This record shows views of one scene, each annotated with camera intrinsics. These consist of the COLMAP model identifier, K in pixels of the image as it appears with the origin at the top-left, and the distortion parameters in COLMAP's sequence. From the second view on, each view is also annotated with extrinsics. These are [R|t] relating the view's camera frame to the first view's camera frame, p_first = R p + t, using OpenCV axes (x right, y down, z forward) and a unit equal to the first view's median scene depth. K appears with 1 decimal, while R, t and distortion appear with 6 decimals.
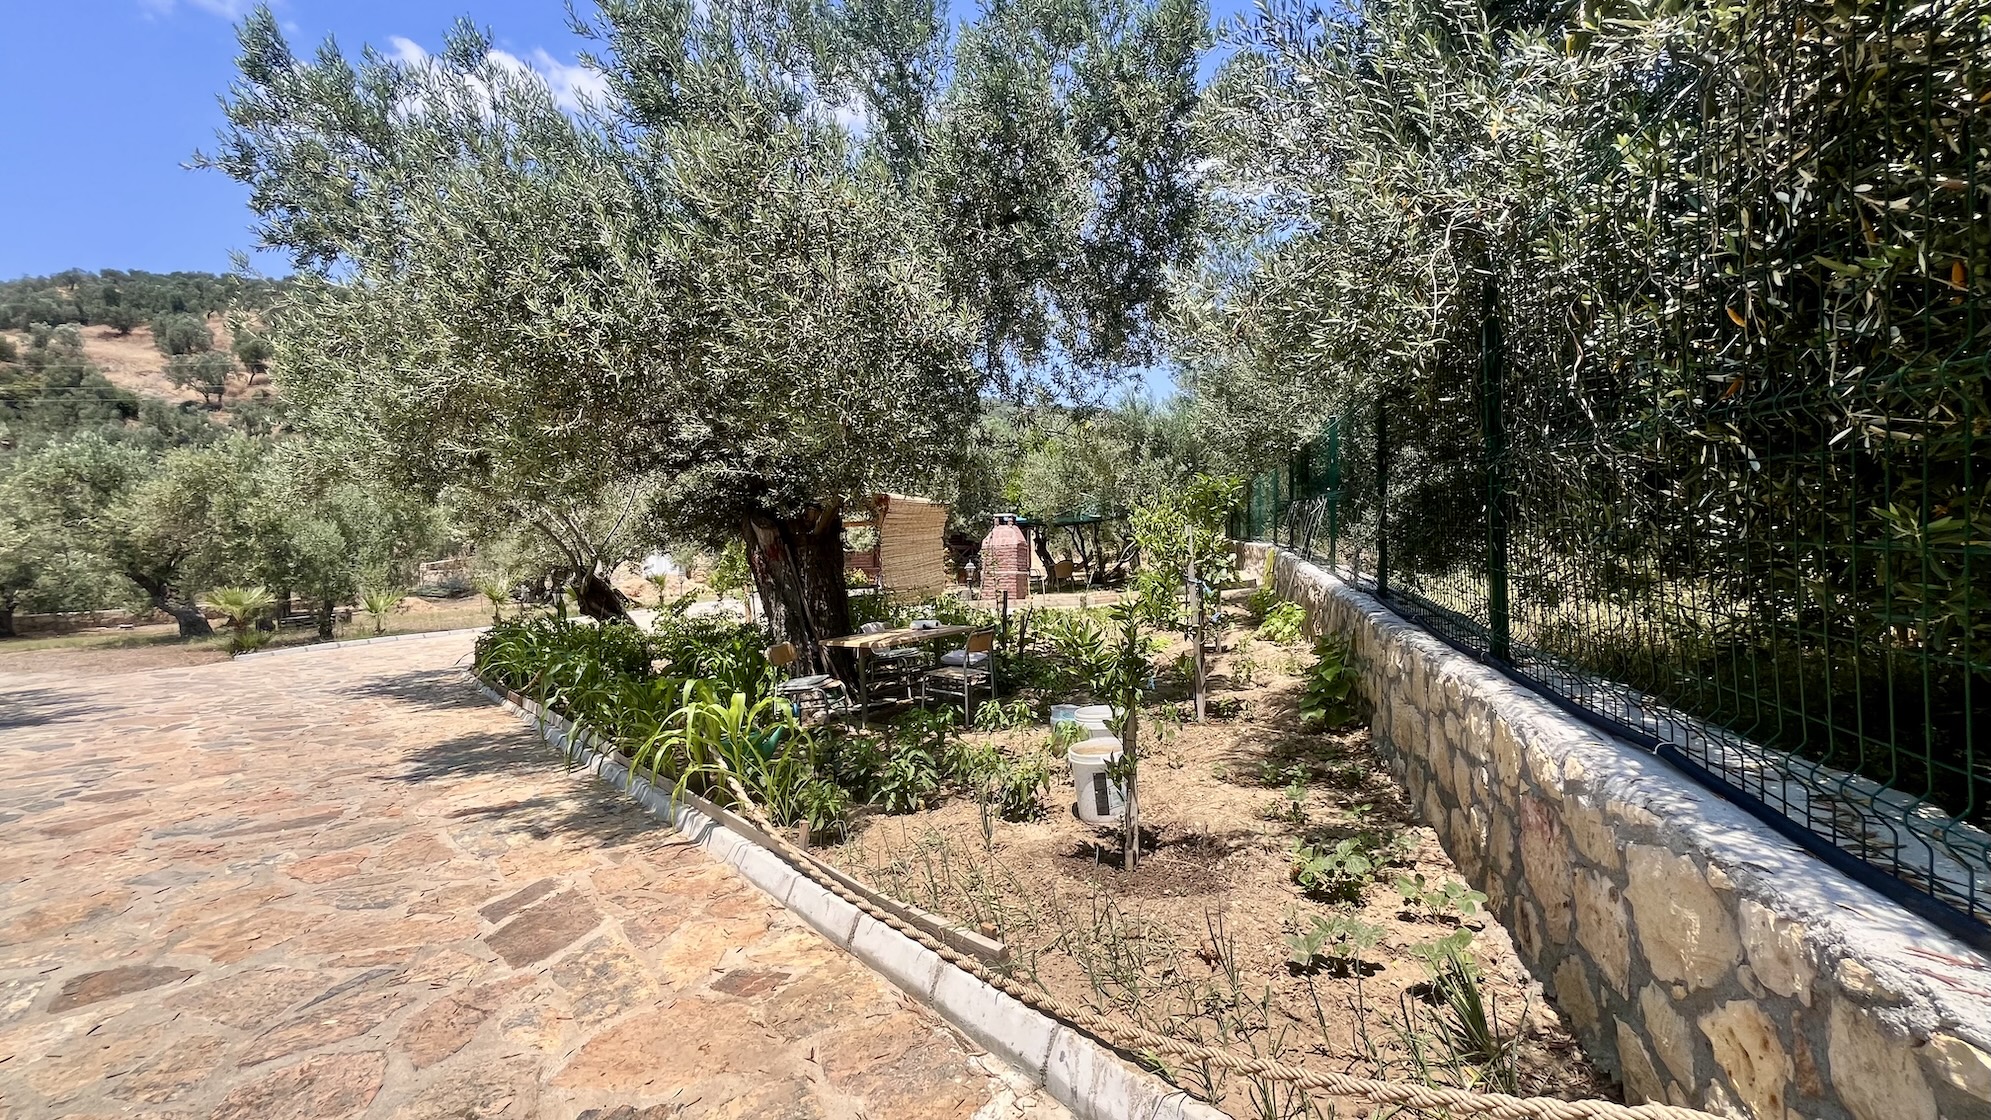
lens RADIAL K [[800.7, 0, 995.5], [0, 800.7, 560.0], [0, 0, 1]] dist [-0.000892, 0.000035]
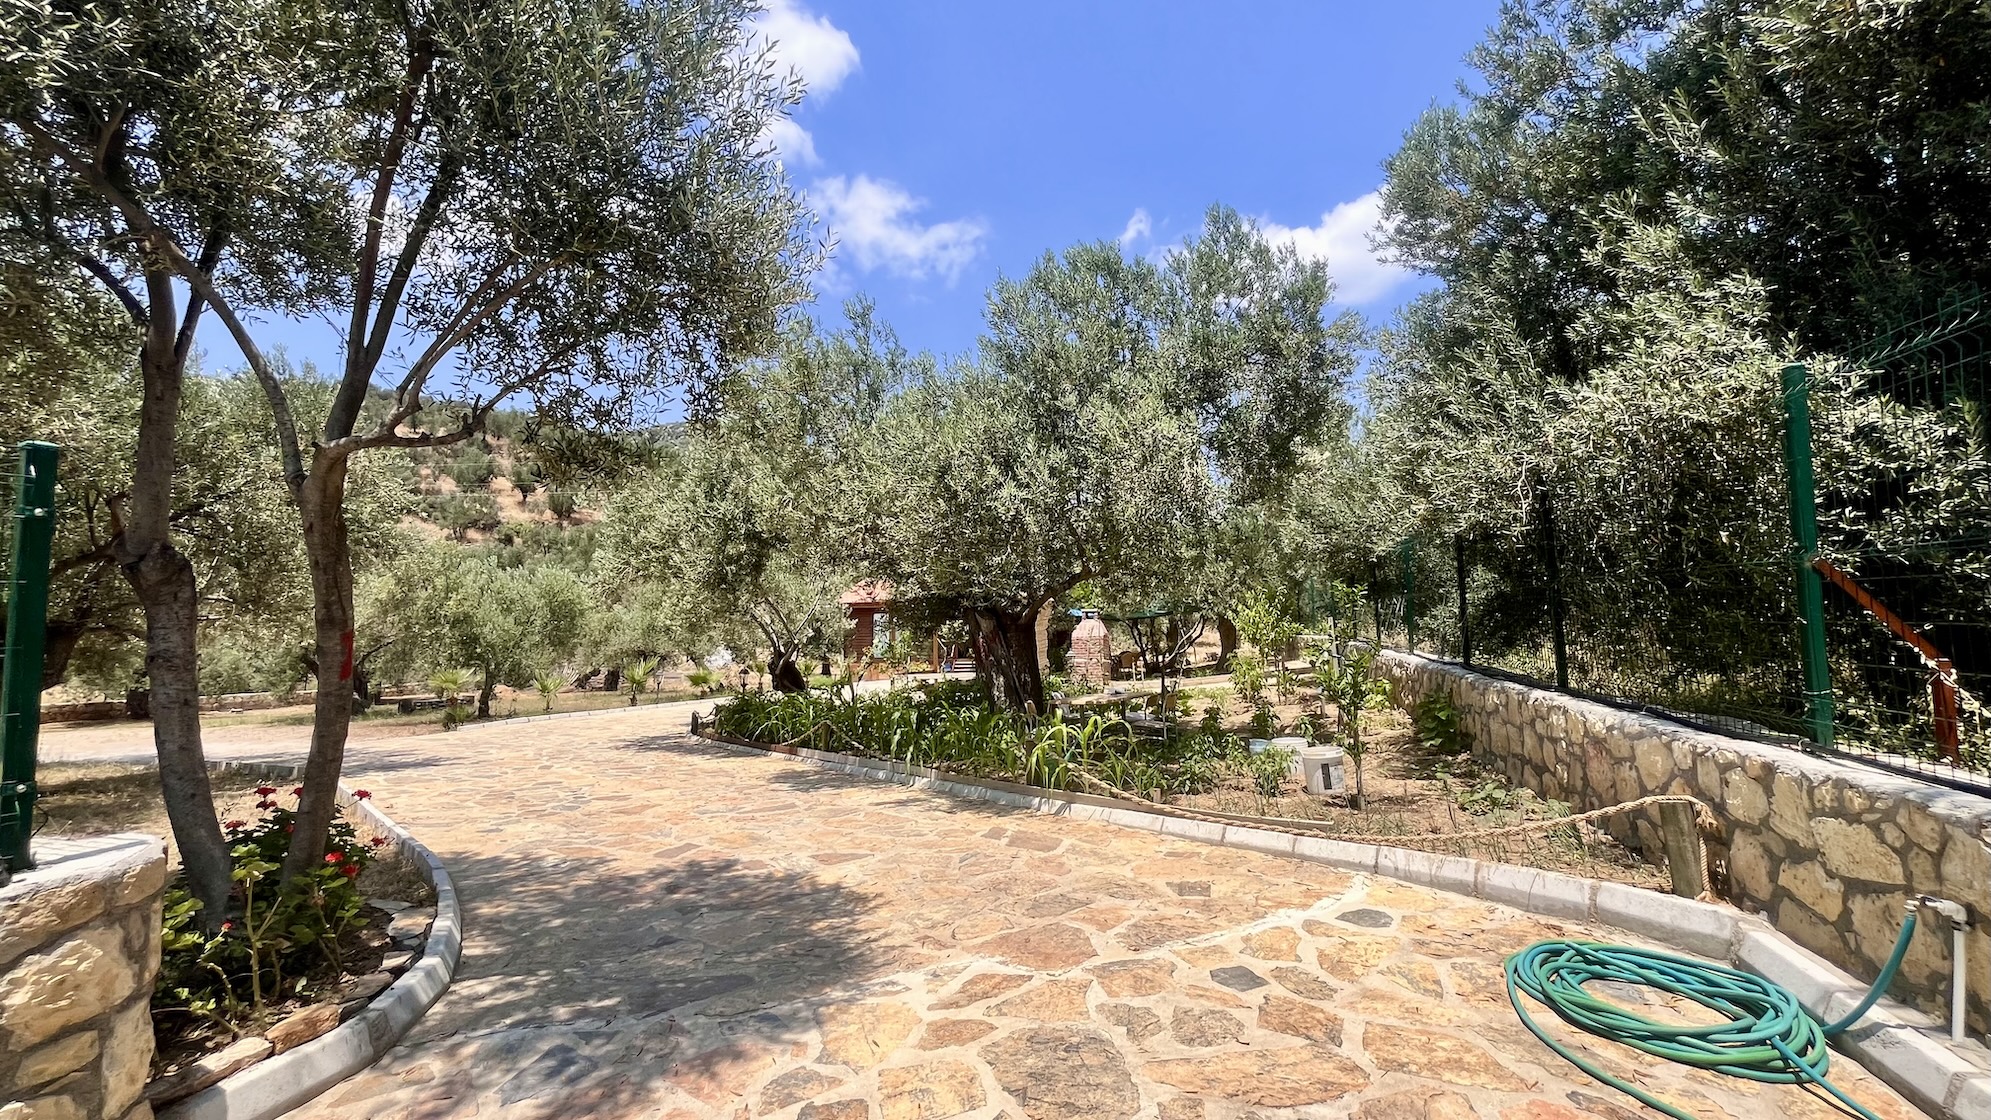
lens RADIAL K [[800.7, 0, 995.5], [0, 800.7, 560.0], [0, 0, 1]] dist [-0.000892, 0.000035]
pose [[0.999946, 0.003446, -0.009806, -0.586050], [-0.004586, 0.992917, -0.118723, 0.047754], [0.009327, 0.118761, 0.992879, -0.777598]]
